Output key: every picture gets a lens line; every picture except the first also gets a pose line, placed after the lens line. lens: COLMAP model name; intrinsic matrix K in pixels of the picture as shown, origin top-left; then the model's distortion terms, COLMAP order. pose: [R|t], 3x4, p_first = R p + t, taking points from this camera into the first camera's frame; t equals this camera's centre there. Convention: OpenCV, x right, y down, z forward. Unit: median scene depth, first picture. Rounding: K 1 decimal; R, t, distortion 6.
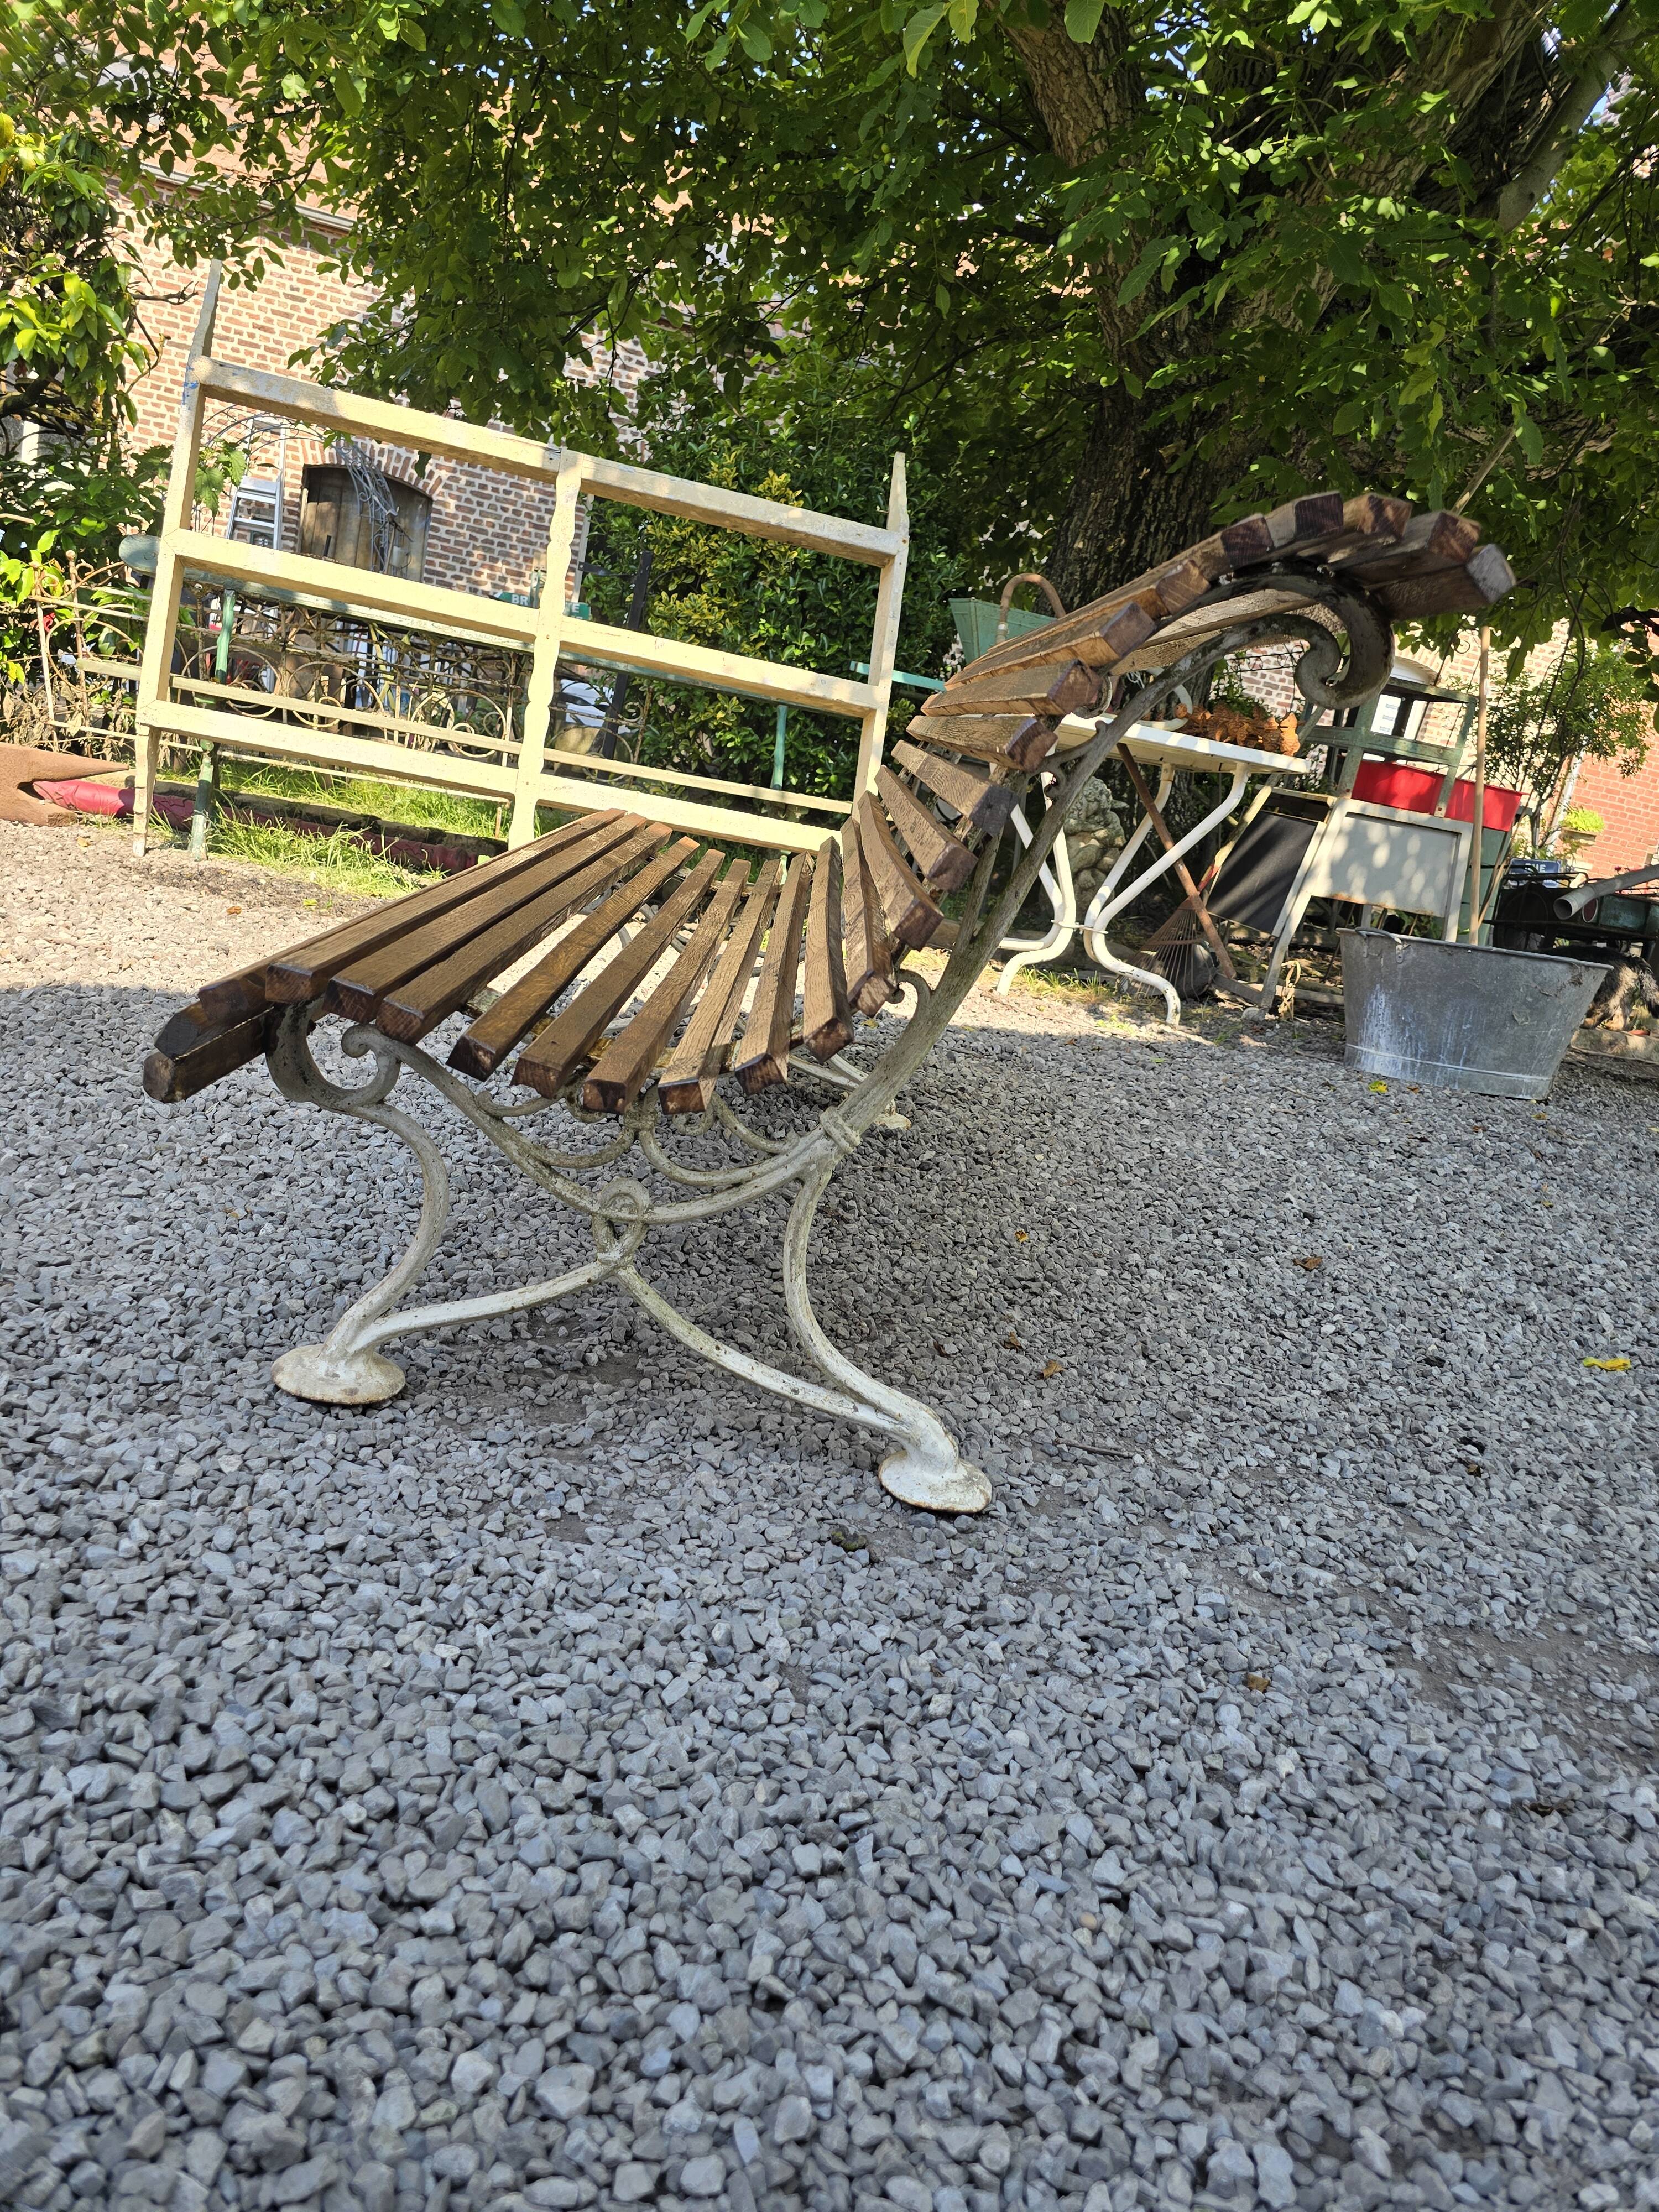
lens RADIAL K [[1497.3, 0, 860.3], [0, 1497.3, 1110.2], [0, 0, 1]] dist [0.058311, -0.061784]
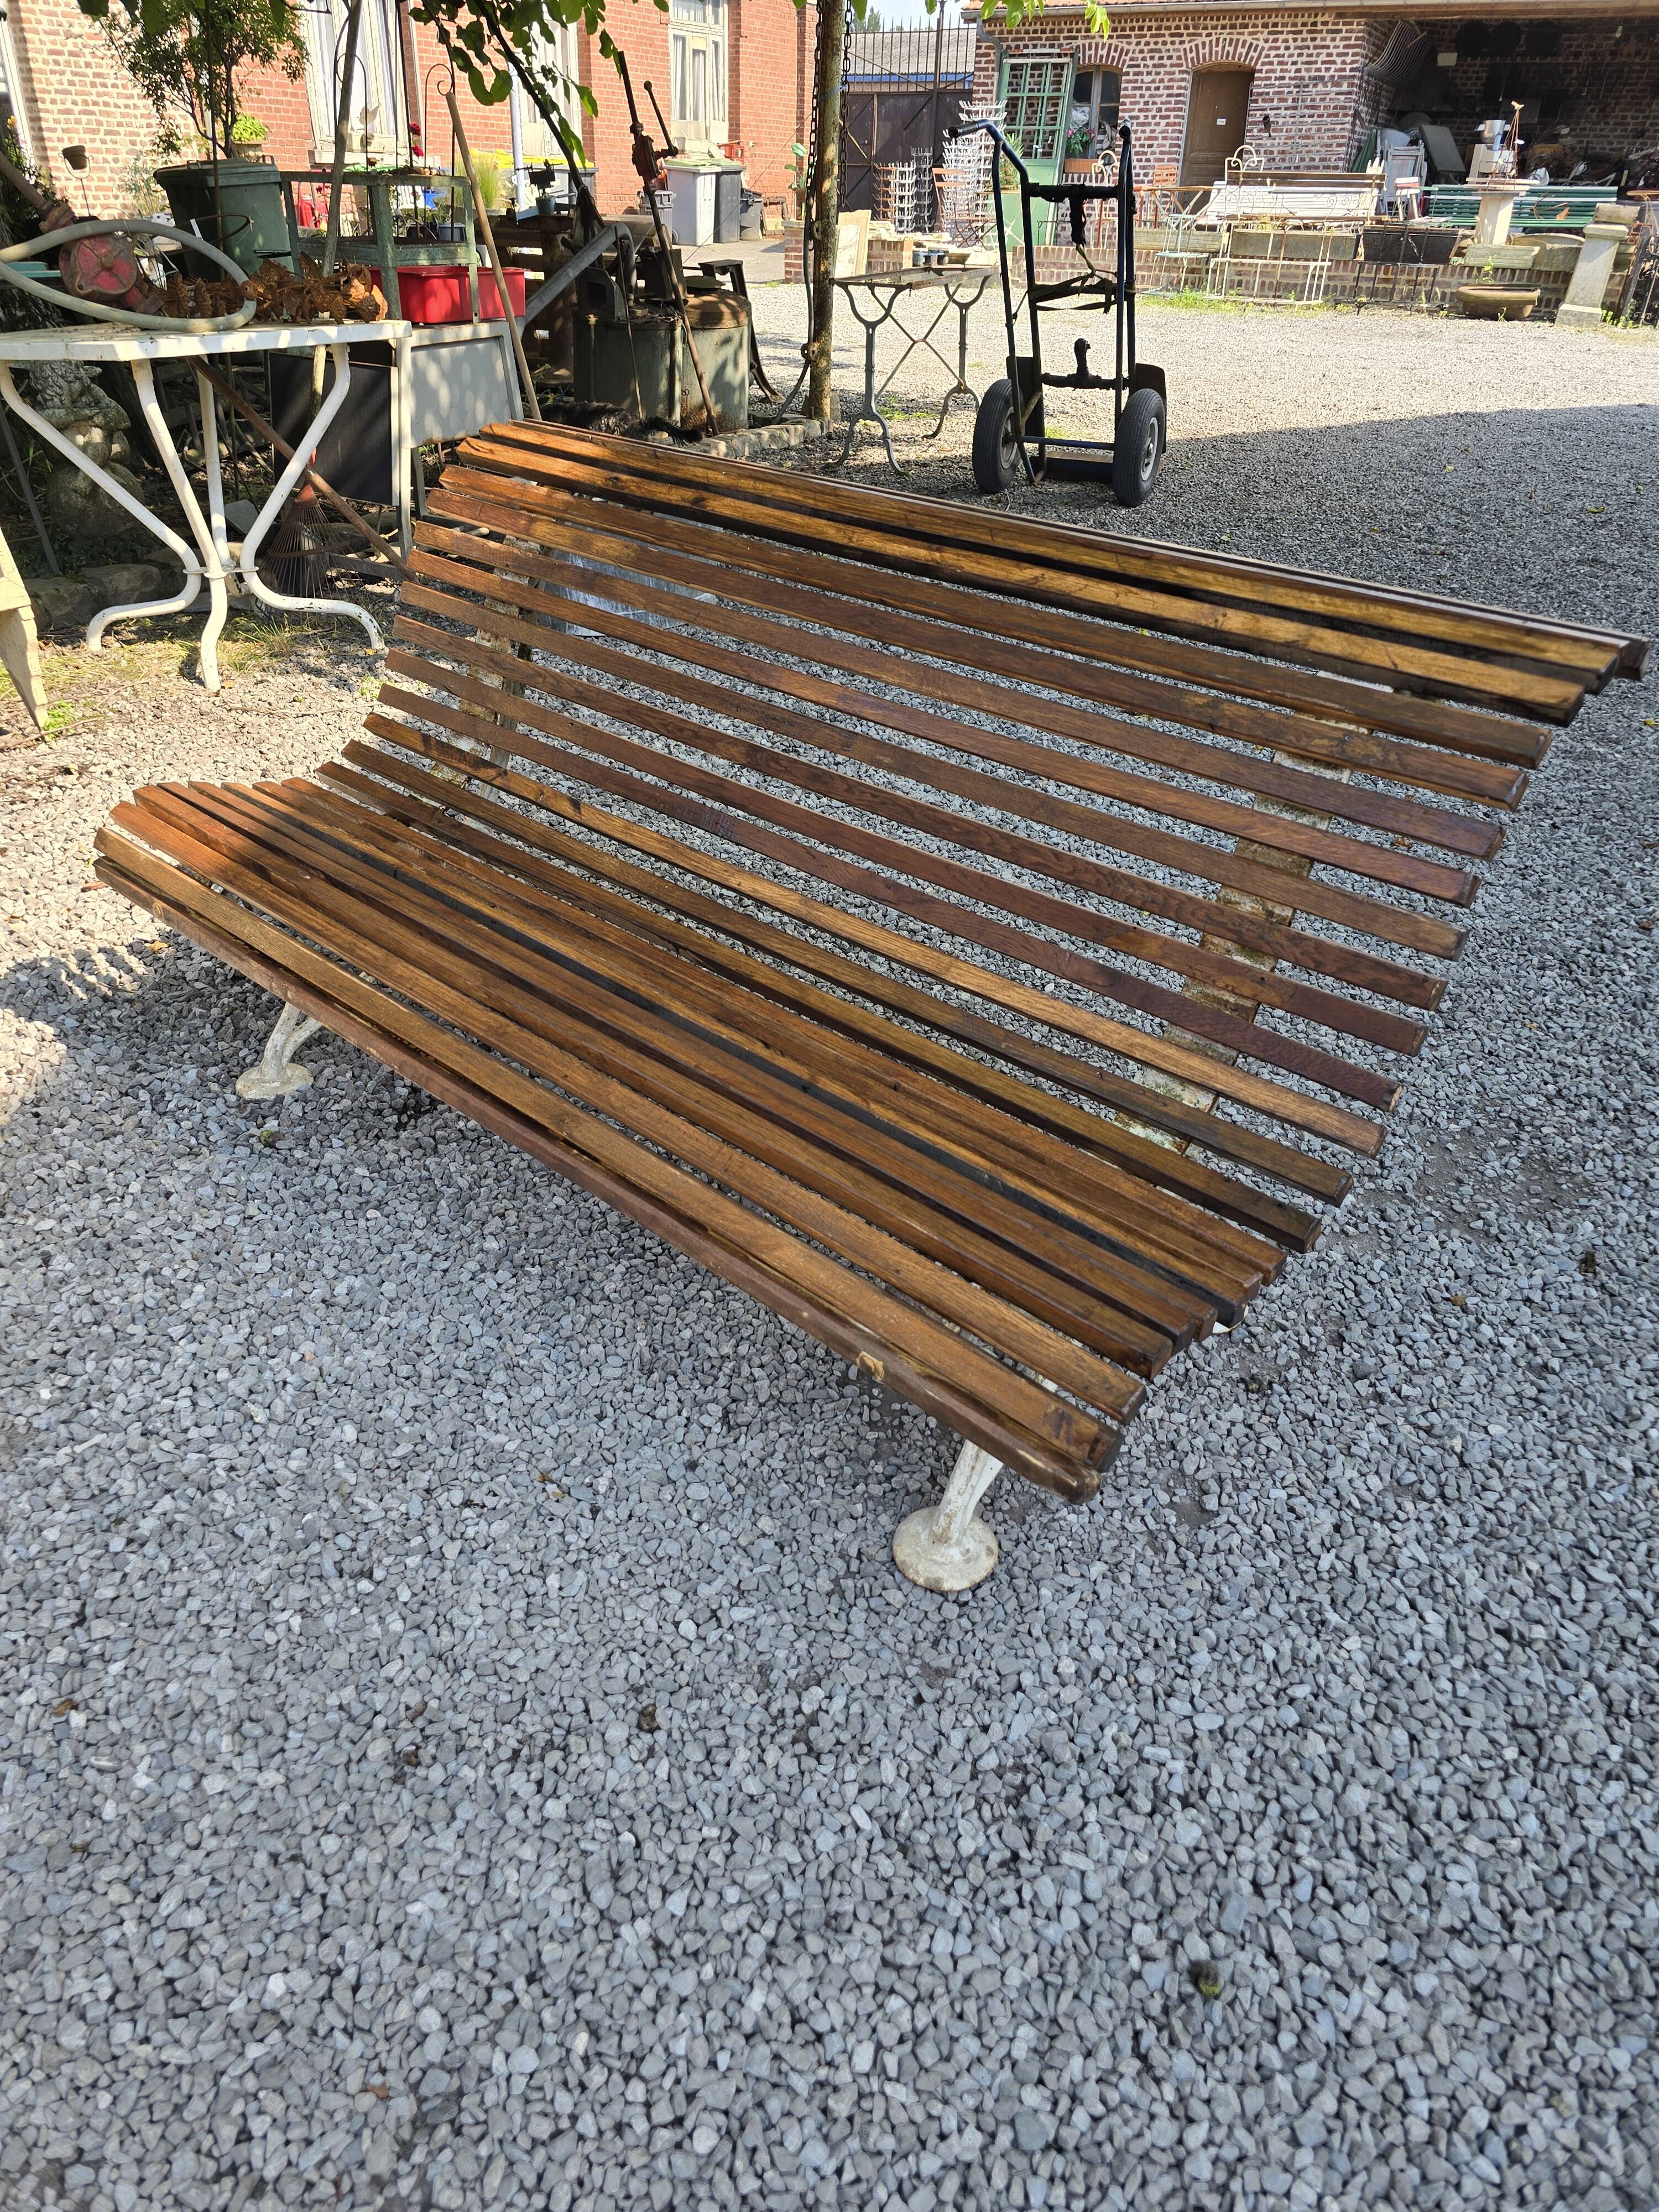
lens RADIAL K [[1475.6, 0, 815.5], [0, 1475.6, 1093.4], [0, 0, 1]] dist [0.060106, -0.053138]
pose [[0.676163, -0.526151, 0.515722, -0.750612], [0.278115, 0.830486, 0.482644, -0.634710], [-0.682243, -0.182916, 0.707874, 0.299617]]
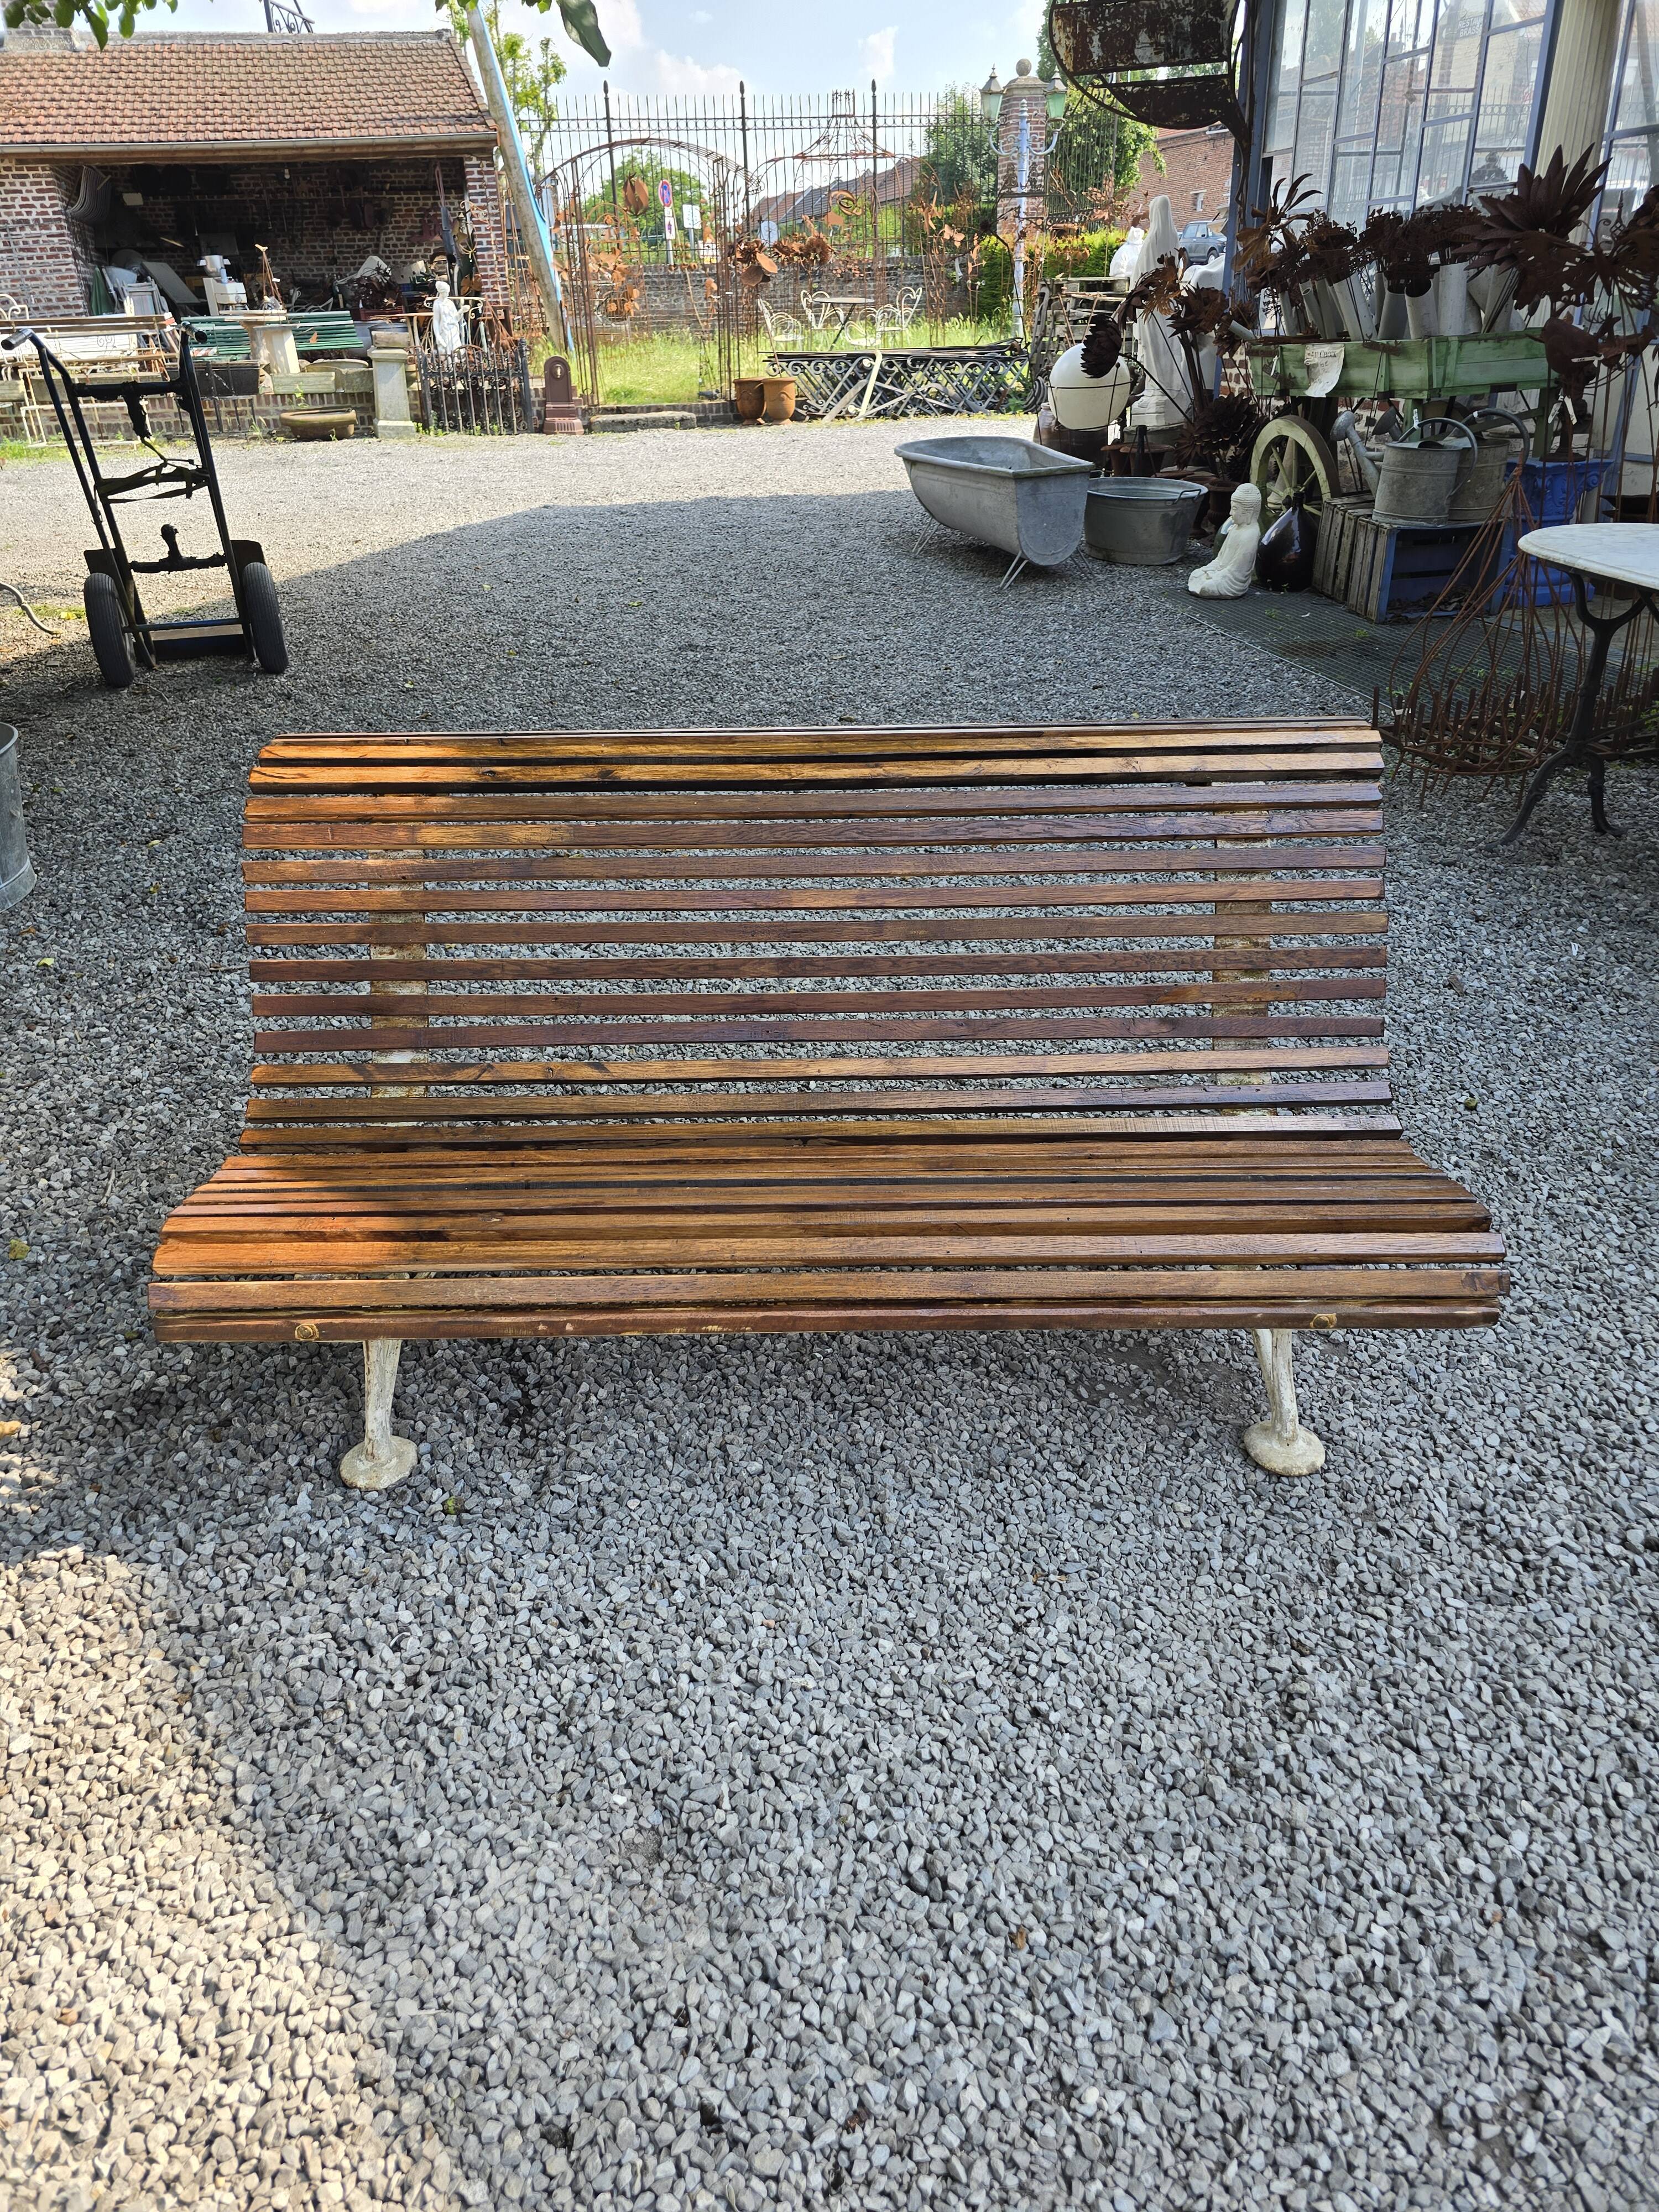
lens RADIAL K [[1475.6, 0, 815.5], [0, 1475.6, 1093.4], [0, 0, 1]] dist [0.060106, -0.053138]
pose [[-0.002603, -0.637181, 0.770710, -1.199584], [0.260096, 0.743755, 0.615775, -1.085977], [-0.965579, 0.202061, 0.163792, 1.050397]]
